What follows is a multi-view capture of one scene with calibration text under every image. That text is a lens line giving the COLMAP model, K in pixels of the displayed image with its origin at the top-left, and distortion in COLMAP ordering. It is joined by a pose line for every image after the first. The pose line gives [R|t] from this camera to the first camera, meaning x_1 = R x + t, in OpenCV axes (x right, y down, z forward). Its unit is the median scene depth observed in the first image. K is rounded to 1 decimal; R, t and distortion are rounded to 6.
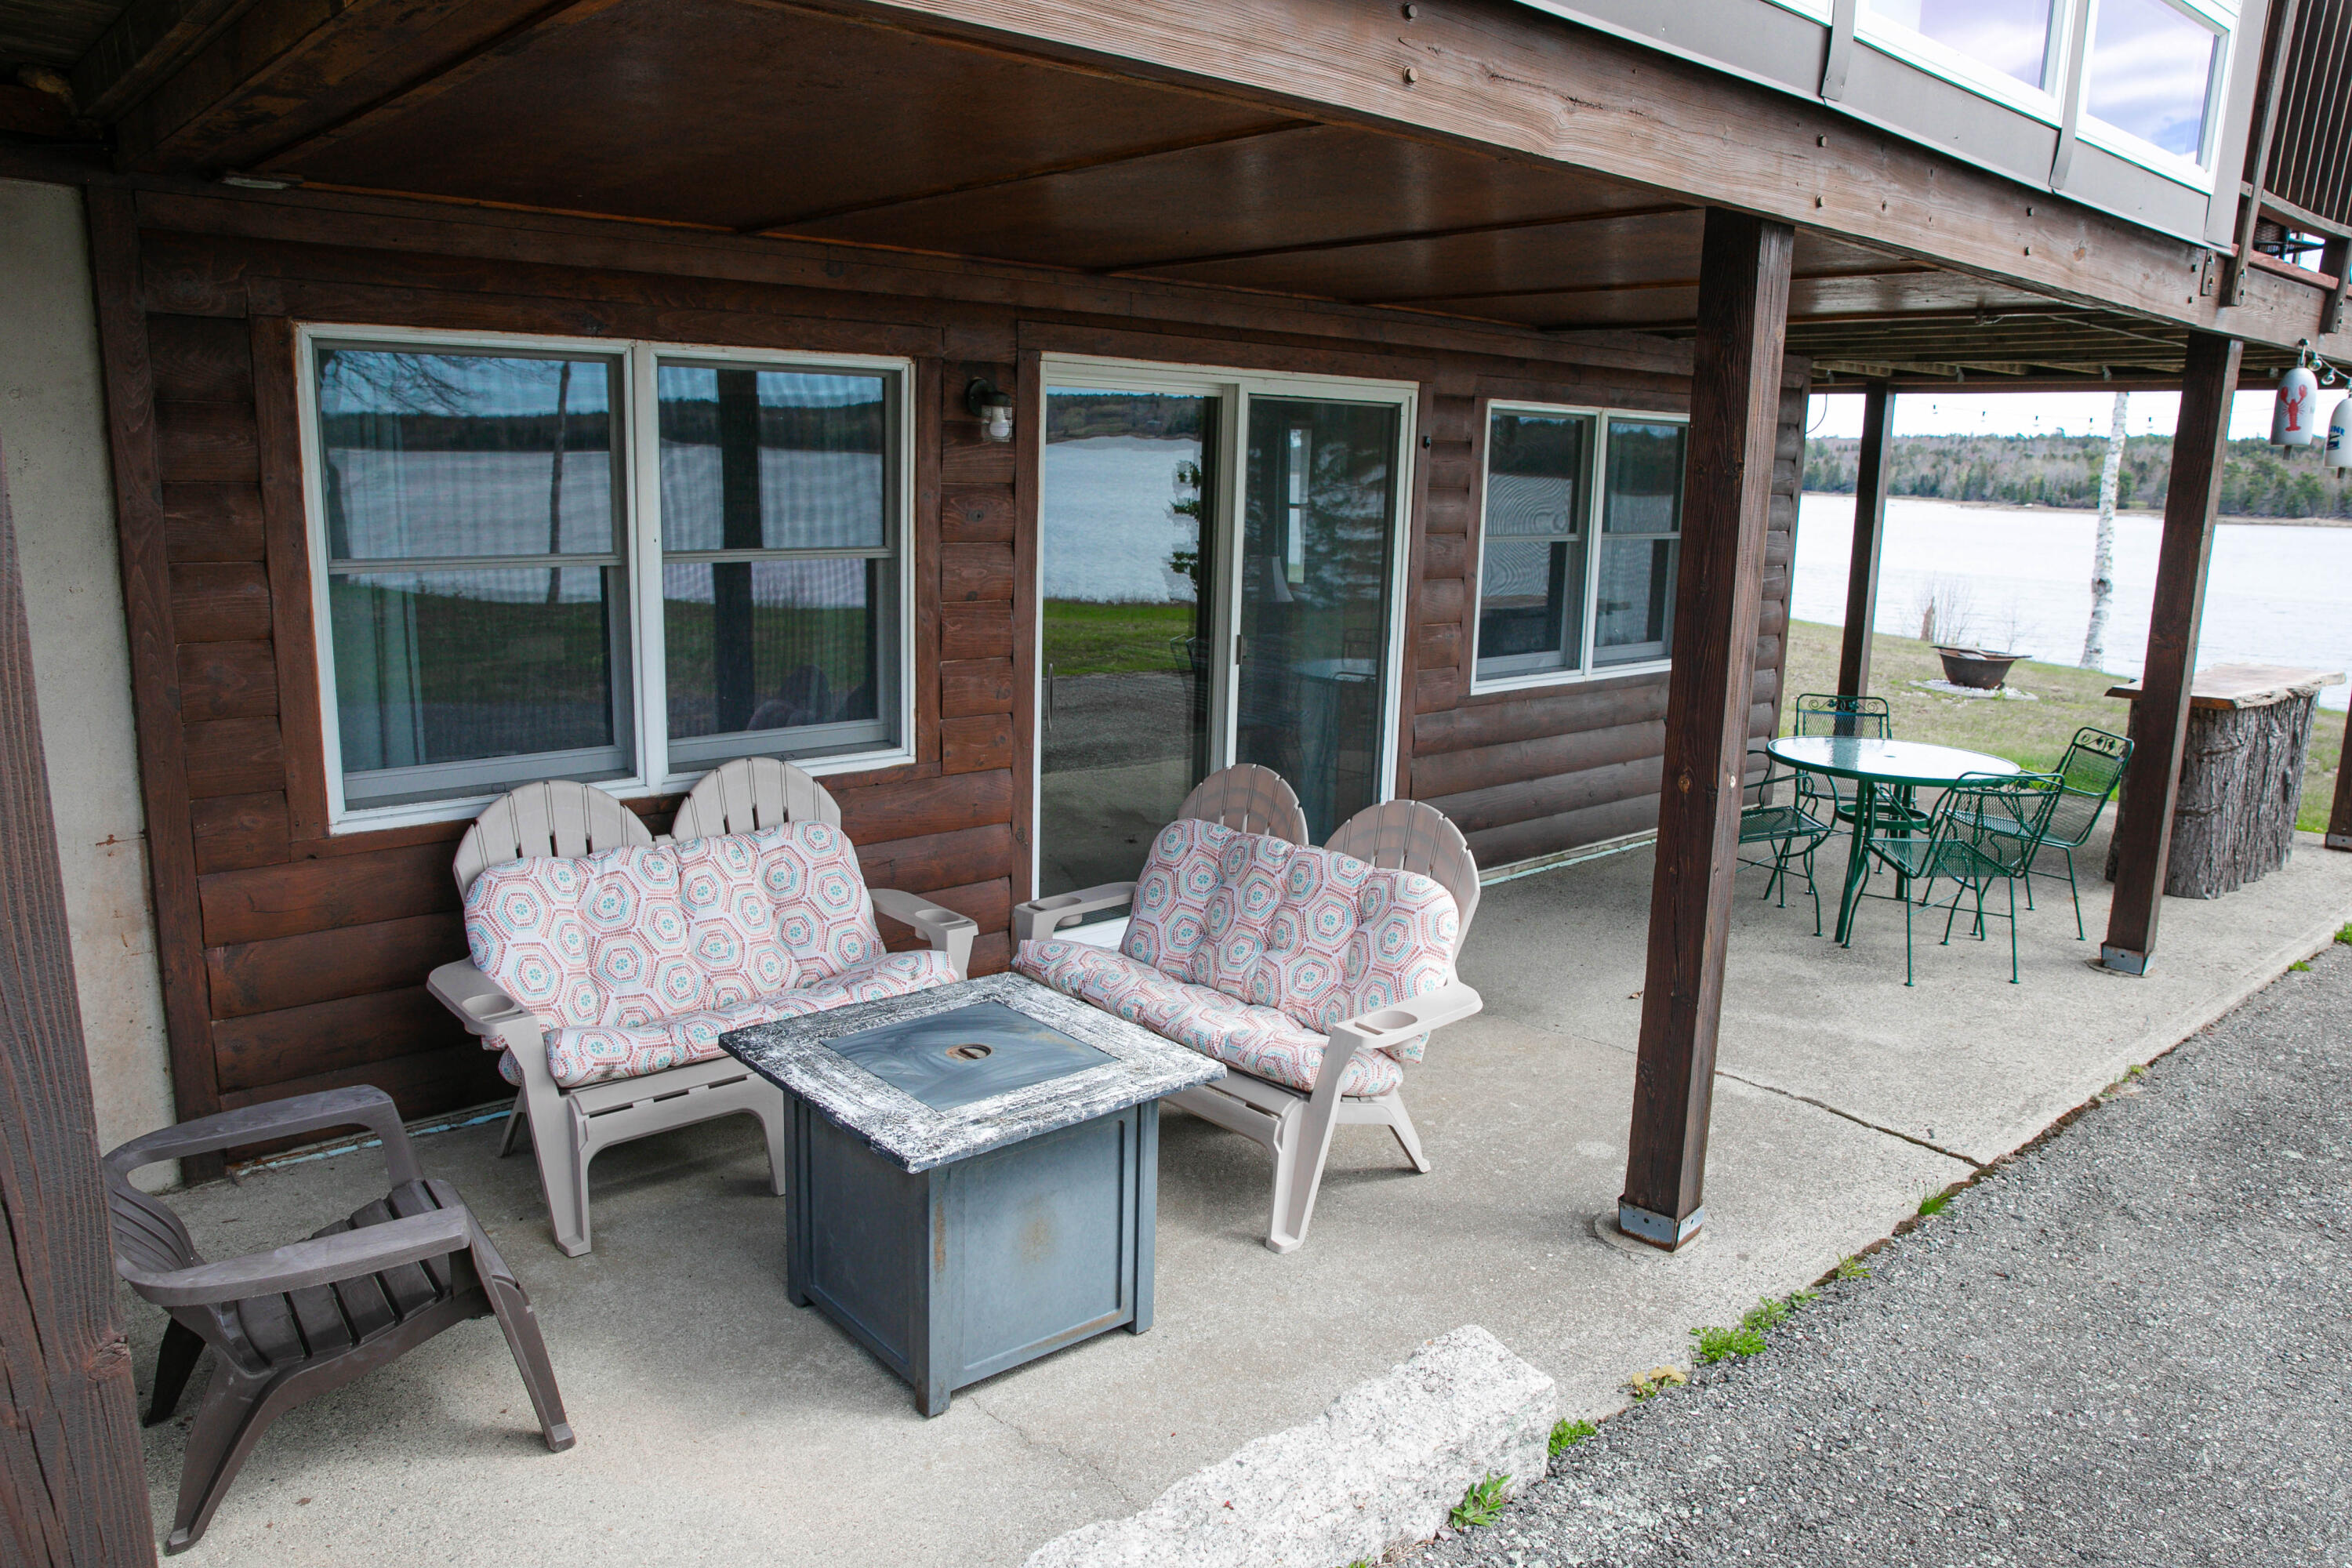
lens RADIAL K [[1600.9, 0, 1176.0], [0, 1600.9, 784.0], [0, 0, 1]] dist [-0.110558, 0.095094]
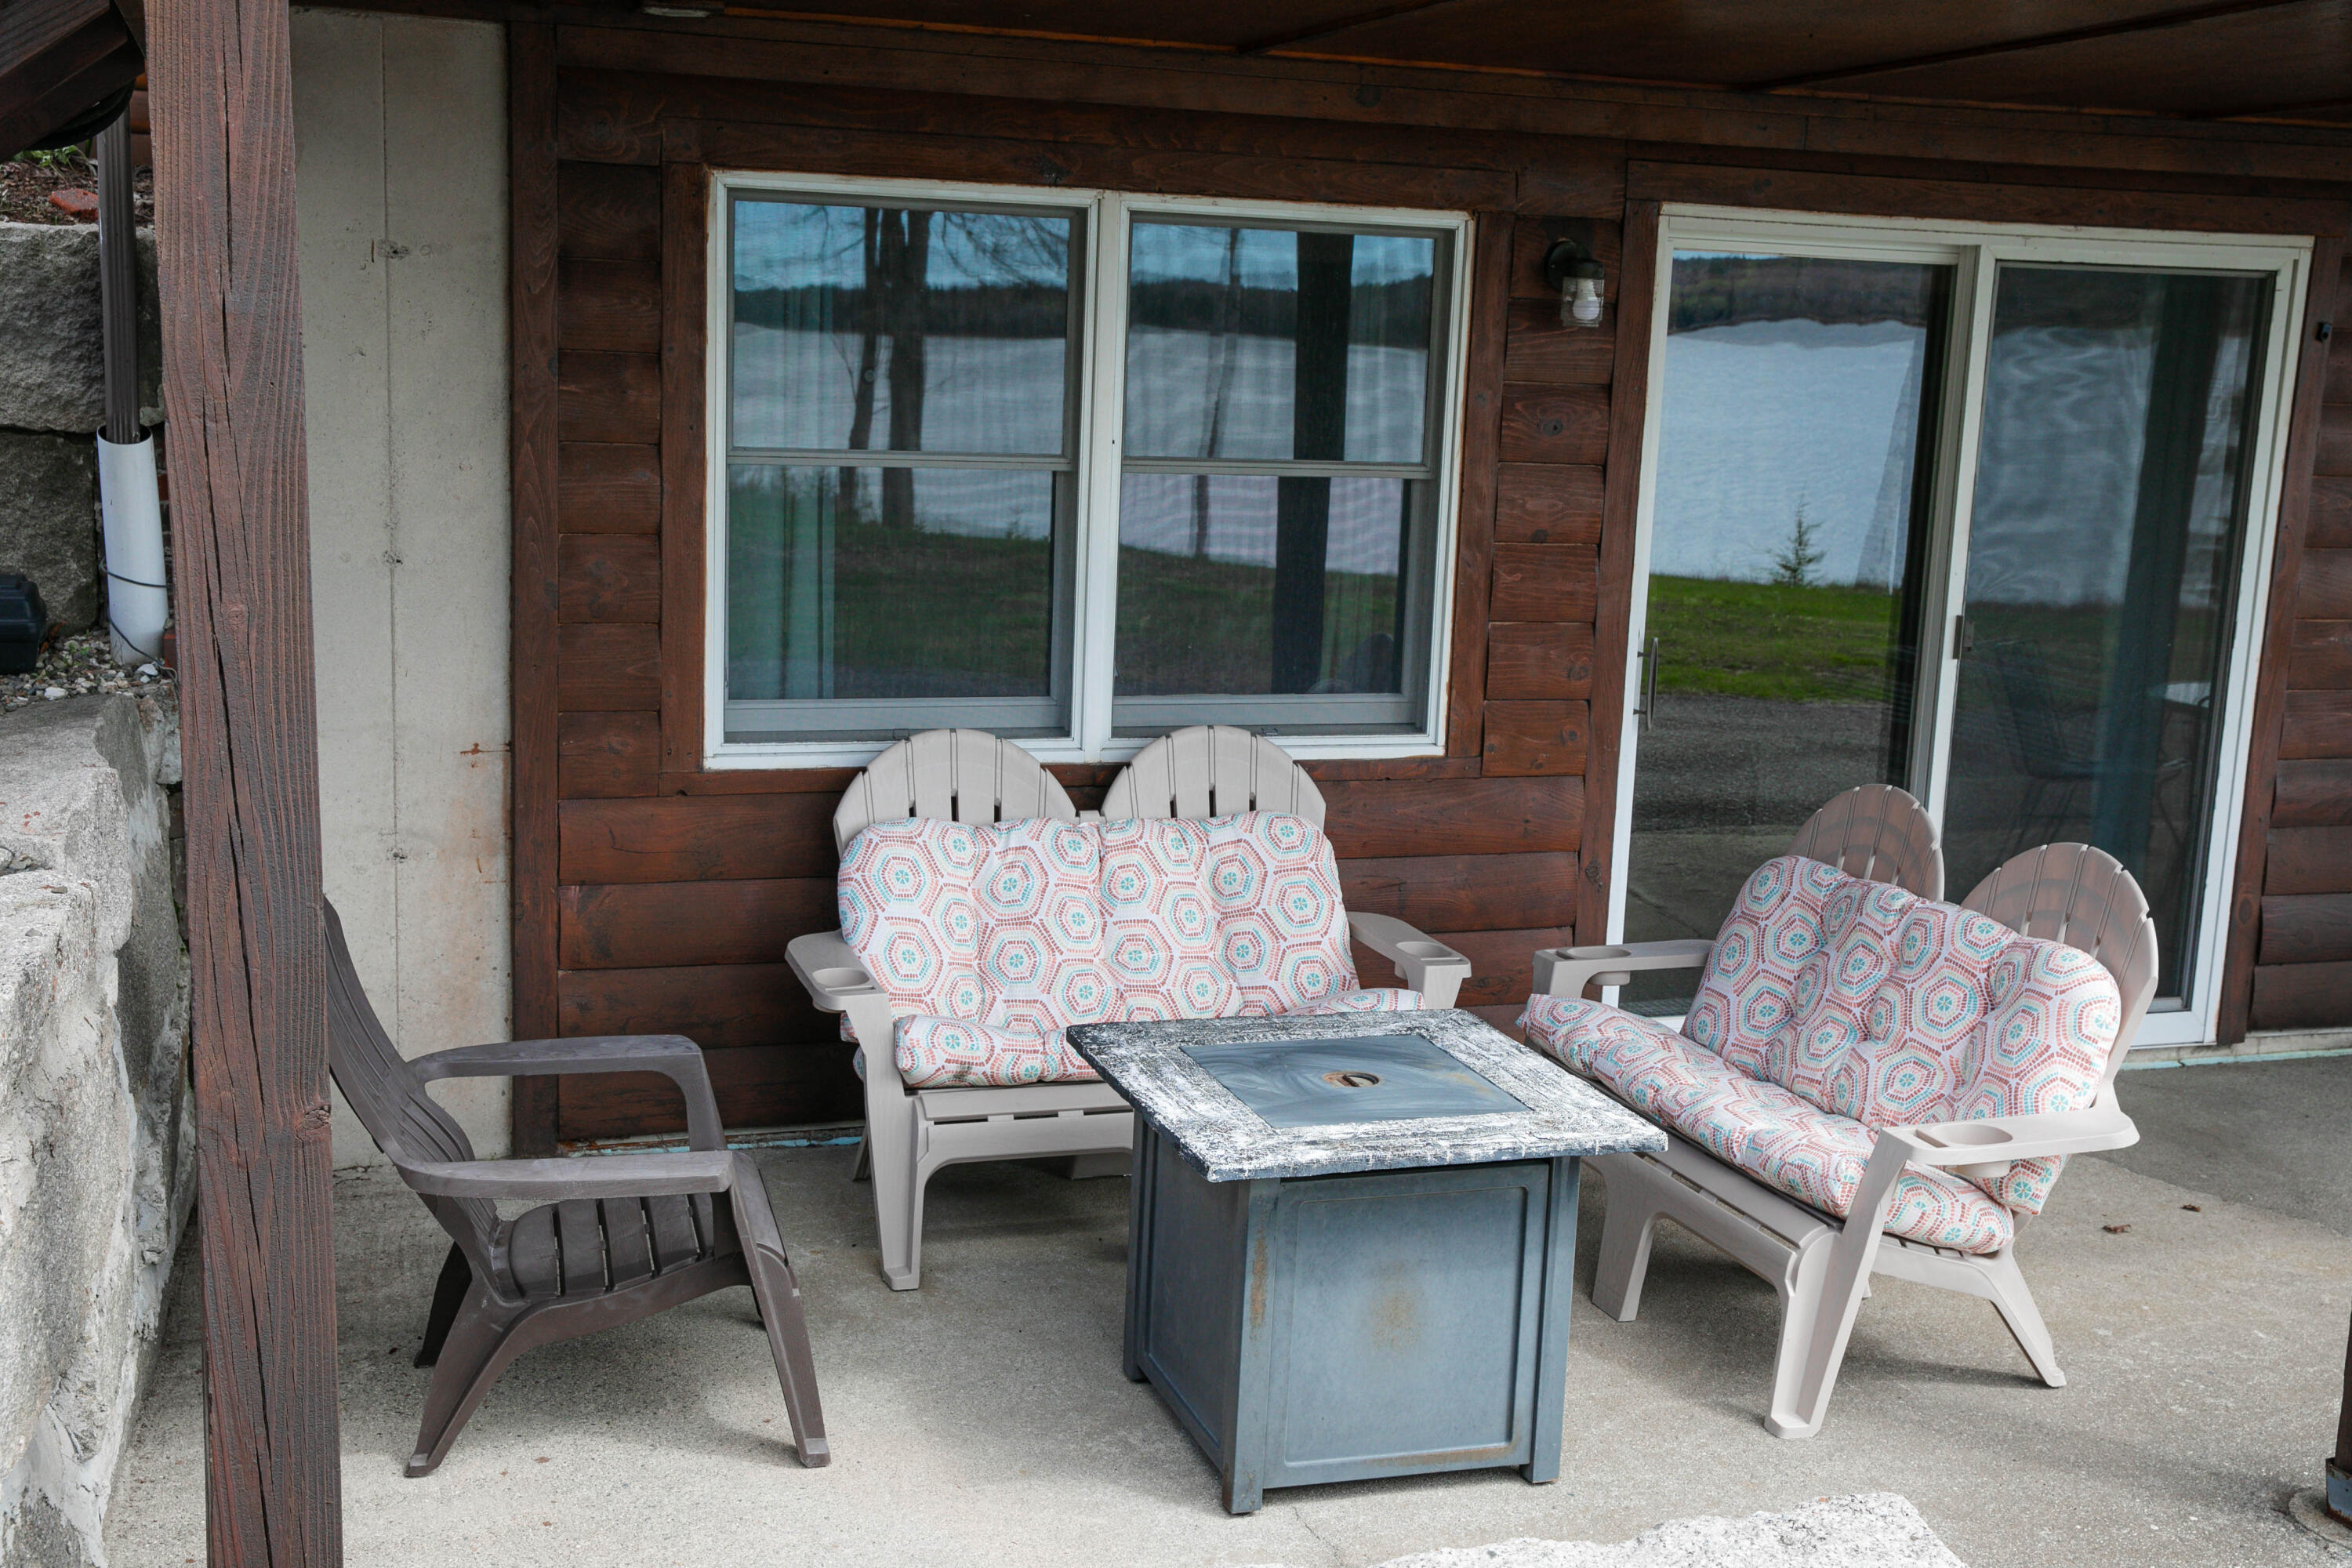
lens RADIAL K [[2533.6, 0, 1176.0], [0, 2533.6, 784.0], [0, 0, 1]] dist [0.007945, 0.147741]
pose [[0.923408, 0.074760, -0.376468, 0.209944], [-0.089830, 0.995700, -0.022609, 0.047452], [0.373159, 0.054695, 0.926154, -0.176629]]
